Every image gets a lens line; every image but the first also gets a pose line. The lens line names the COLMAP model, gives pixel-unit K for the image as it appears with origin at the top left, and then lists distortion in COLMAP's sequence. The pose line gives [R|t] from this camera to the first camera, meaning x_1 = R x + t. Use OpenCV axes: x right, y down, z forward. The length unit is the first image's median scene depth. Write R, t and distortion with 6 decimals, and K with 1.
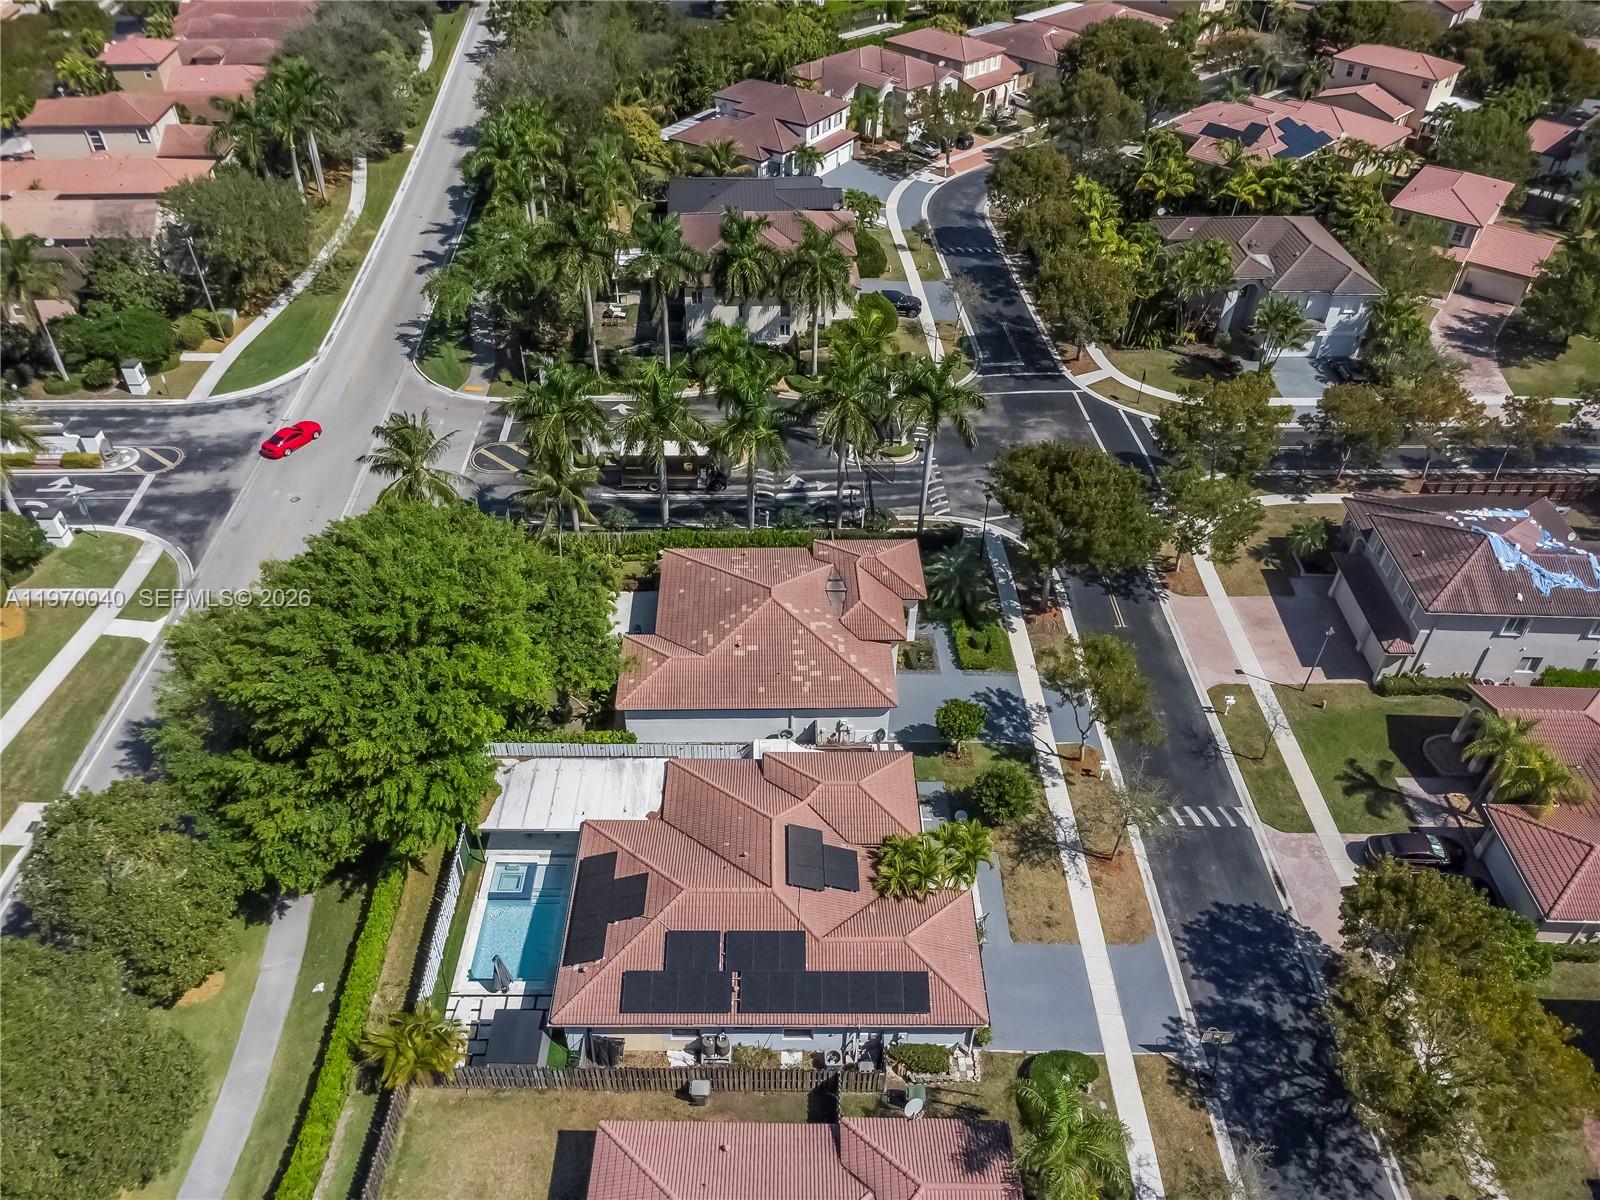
lens RADIAL K [[1149.2, 0, 800.0], [0, 1149.2, 600.0], [0, 0, 1]] dist [-0.001774, -0.001951]
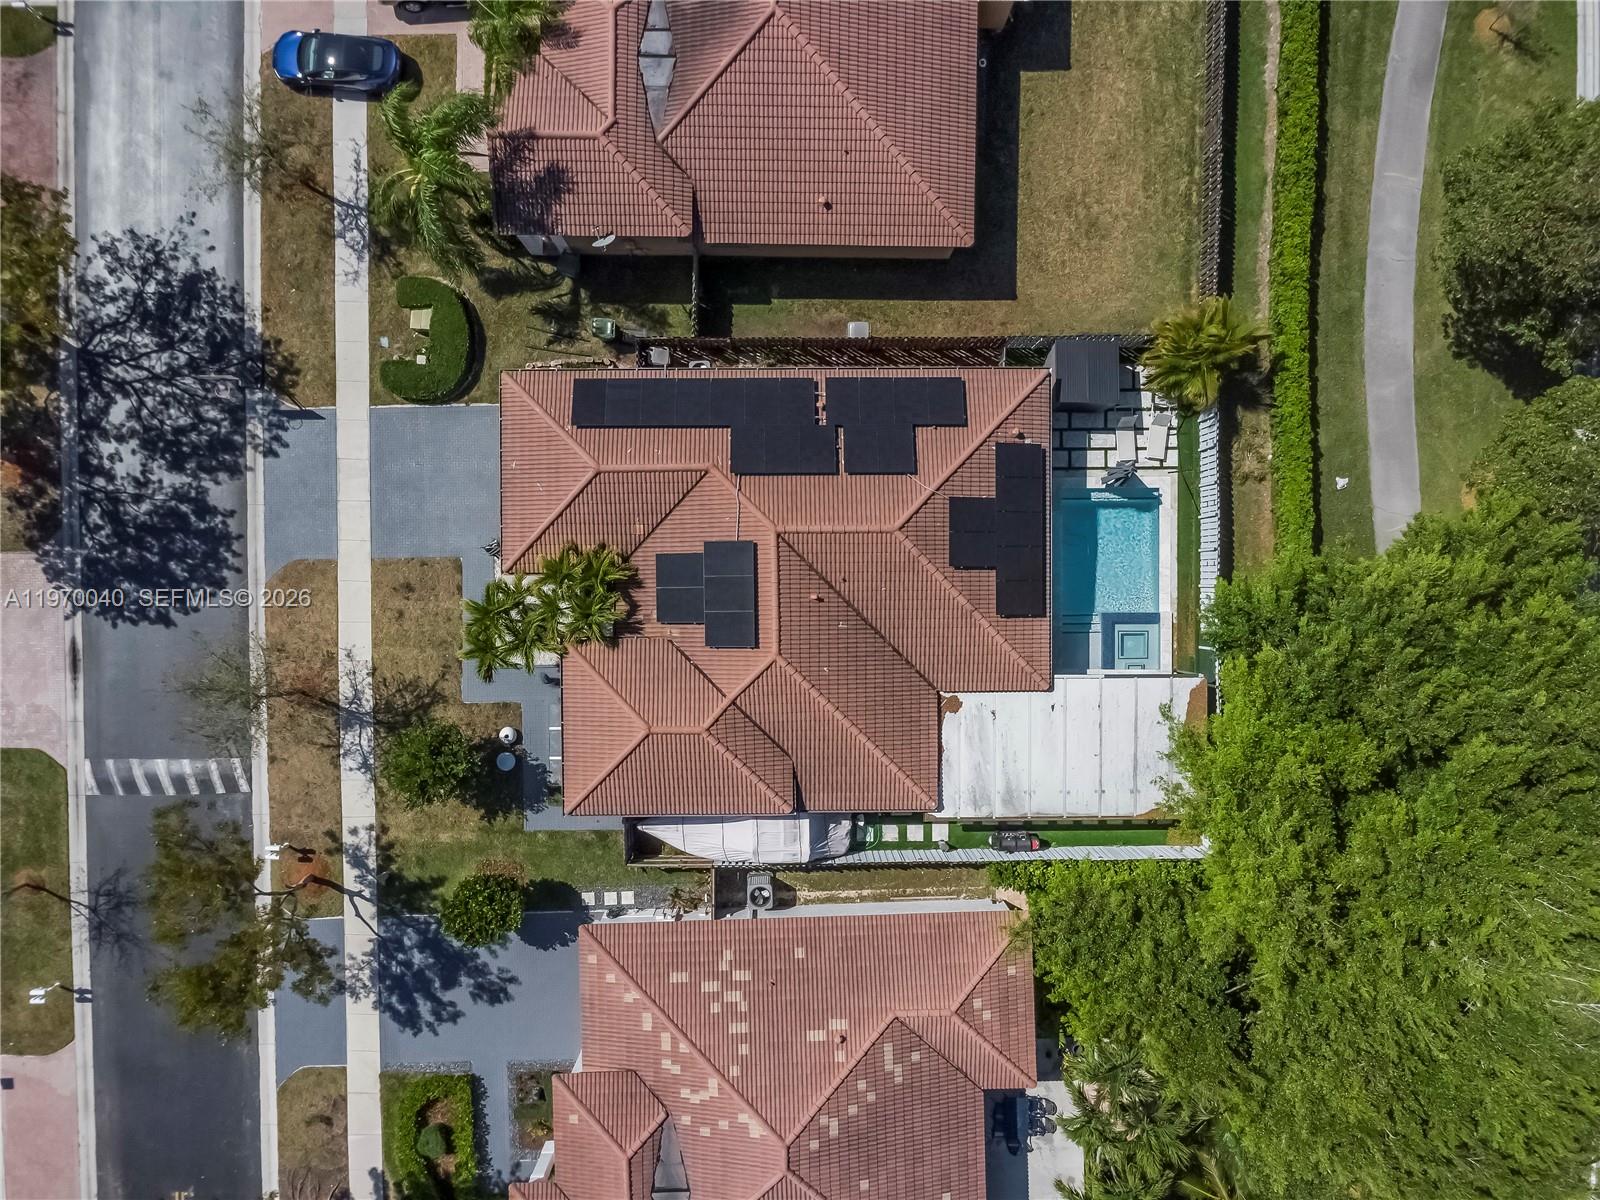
lens RADIAL K [[1159.3, 0, 790.9], [0, 1159.3, 607.1], [0, 0, 1]] dist [0.010399, -0.006326]
pose [[-0.999651, -0.003921, -0.026138, -0.012691], [-0.017098, -0.658207, 0.752643, -0.283771], [-0.020155, 0.752827, 0.657910, 0.479301]]
